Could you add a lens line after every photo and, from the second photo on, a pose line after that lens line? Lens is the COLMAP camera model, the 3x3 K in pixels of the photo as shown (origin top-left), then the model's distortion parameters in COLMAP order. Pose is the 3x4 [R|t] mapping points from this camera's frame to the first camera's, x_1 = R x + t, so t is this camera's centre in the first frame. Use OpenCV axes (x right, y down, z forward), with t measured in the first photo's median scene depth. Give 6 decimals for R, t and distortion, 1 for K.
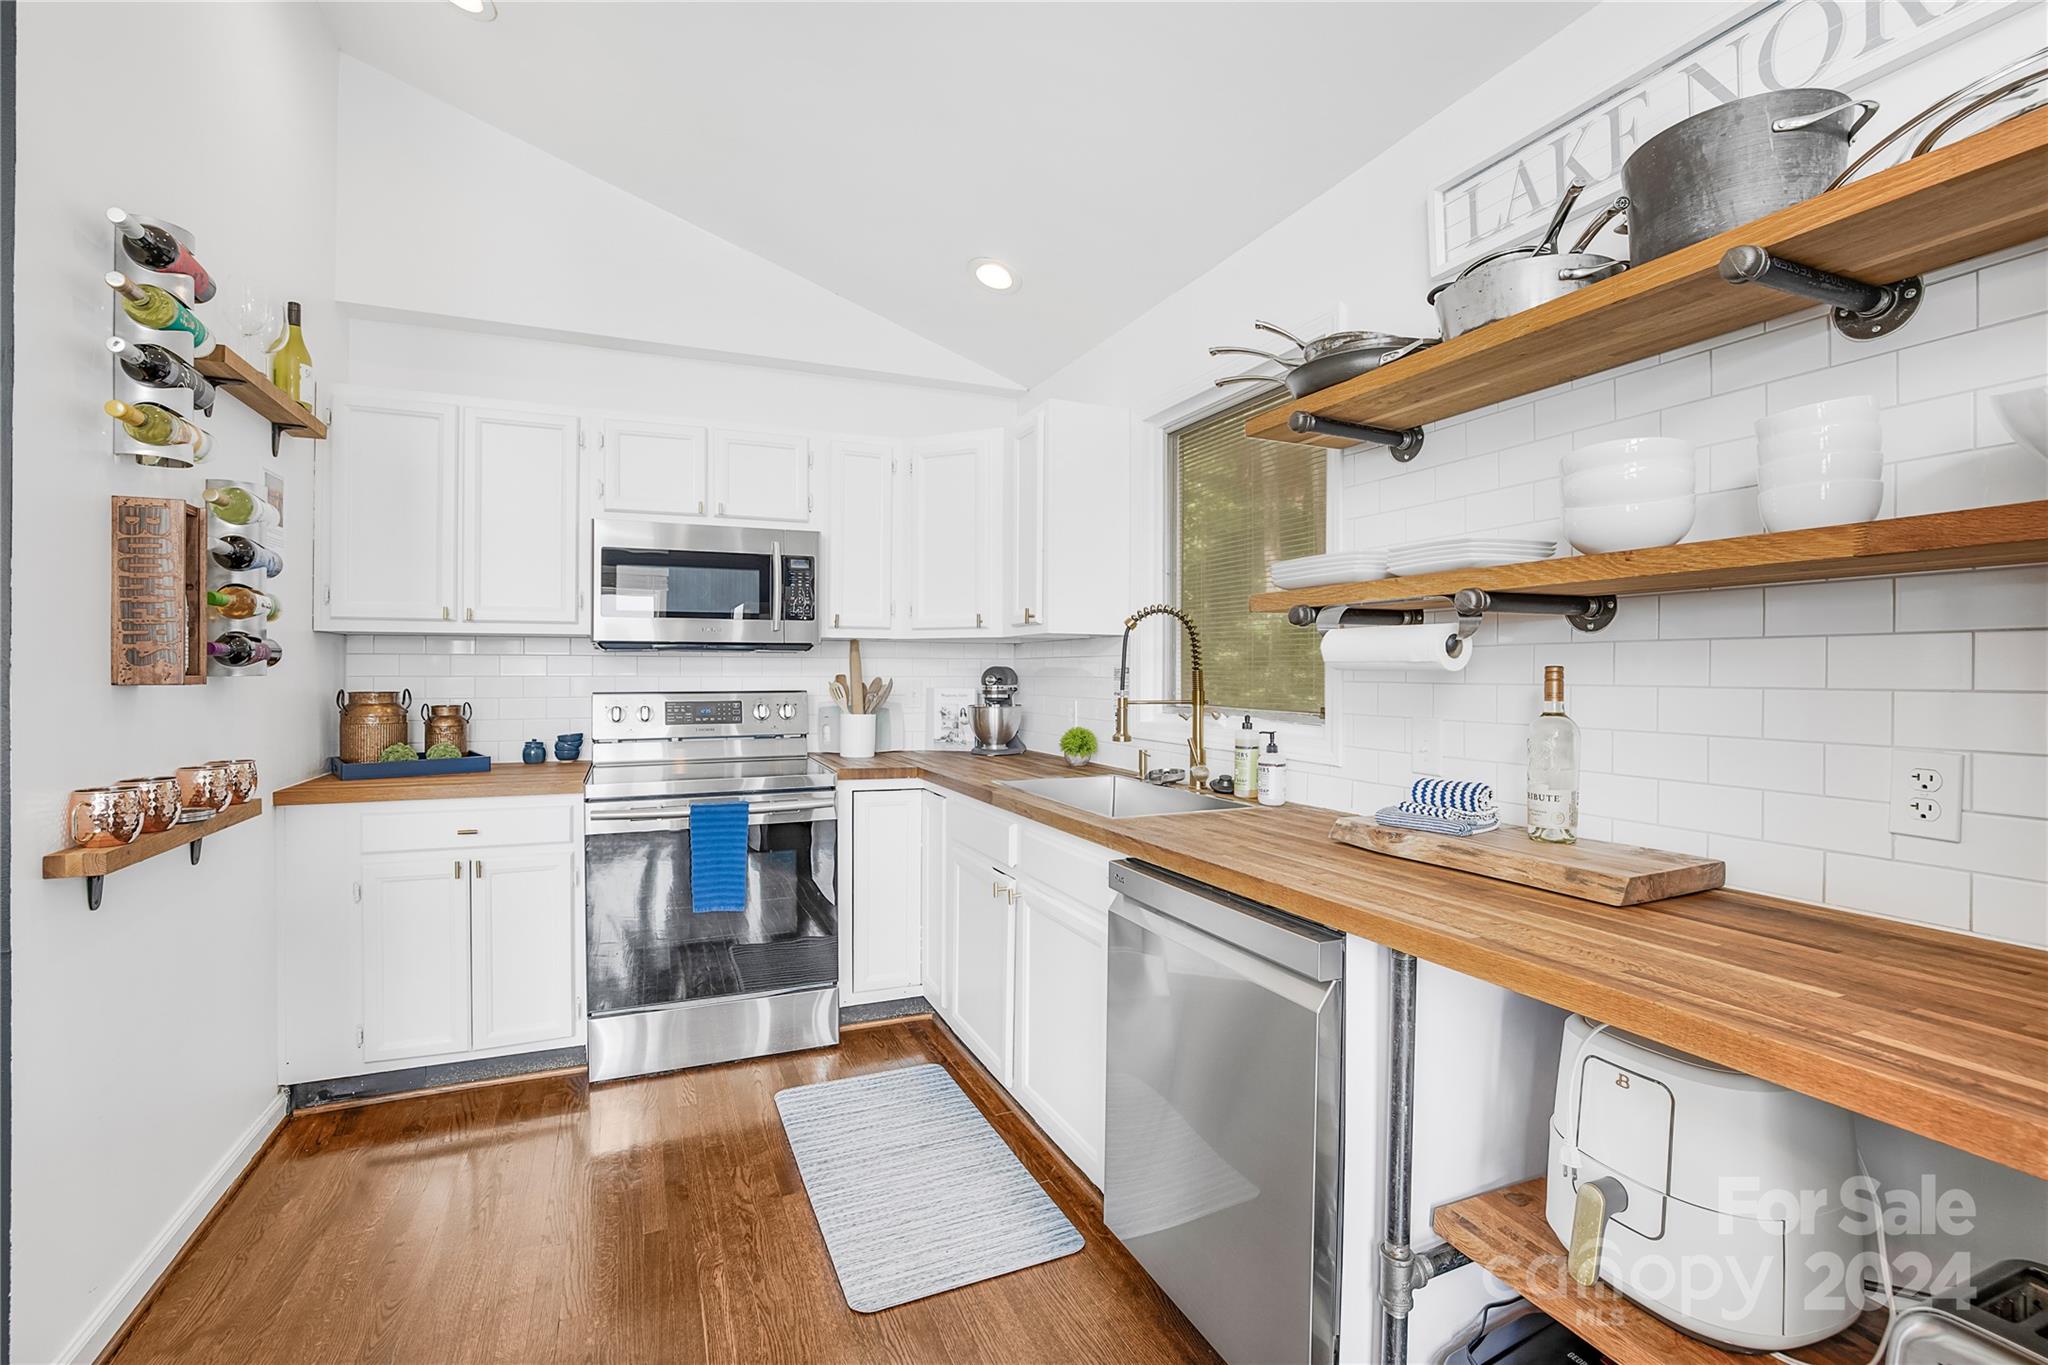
lens RADIAL K [[890.2, 0, 1010.6], [0, 890.2, 663.1], [0, 0, 1]] dist [-0.039187, 0.015865]
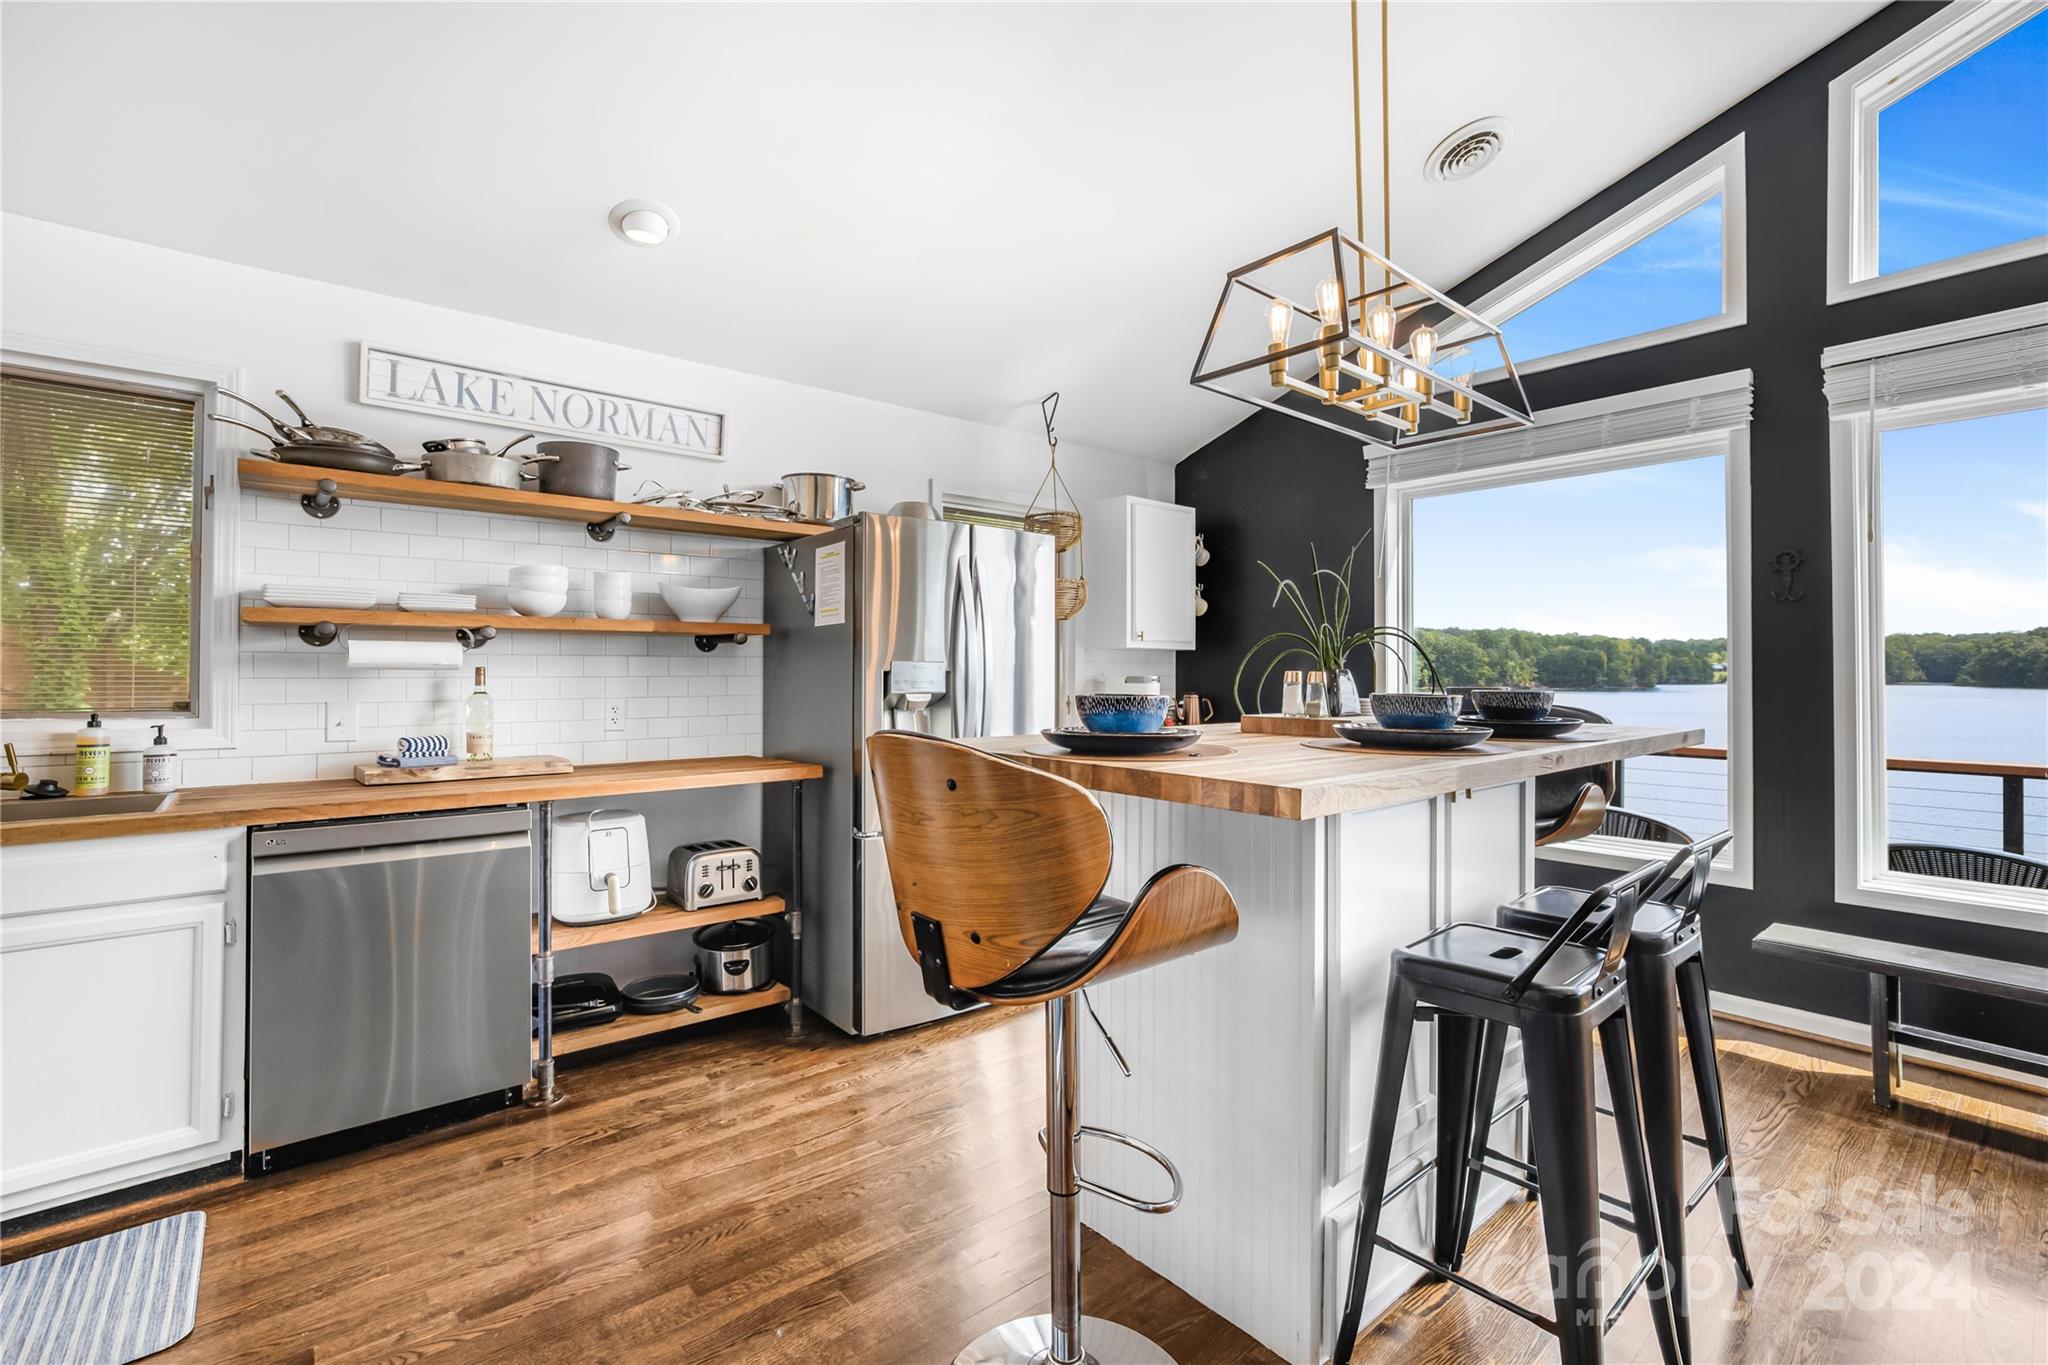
lens RADIAL K [[903.9, 0, 1016.3], [0, 903.9, 662.1], [0, 0, 1]] dist [-0.038666, 0.016895]
pose [[-0.277363, 0.006721, 0.960742, -0.791455], [-0.010104, 0.999900, -0.009912, -0.000135], [-0.960712, -0.012456, -0.277267, 0.222083]]
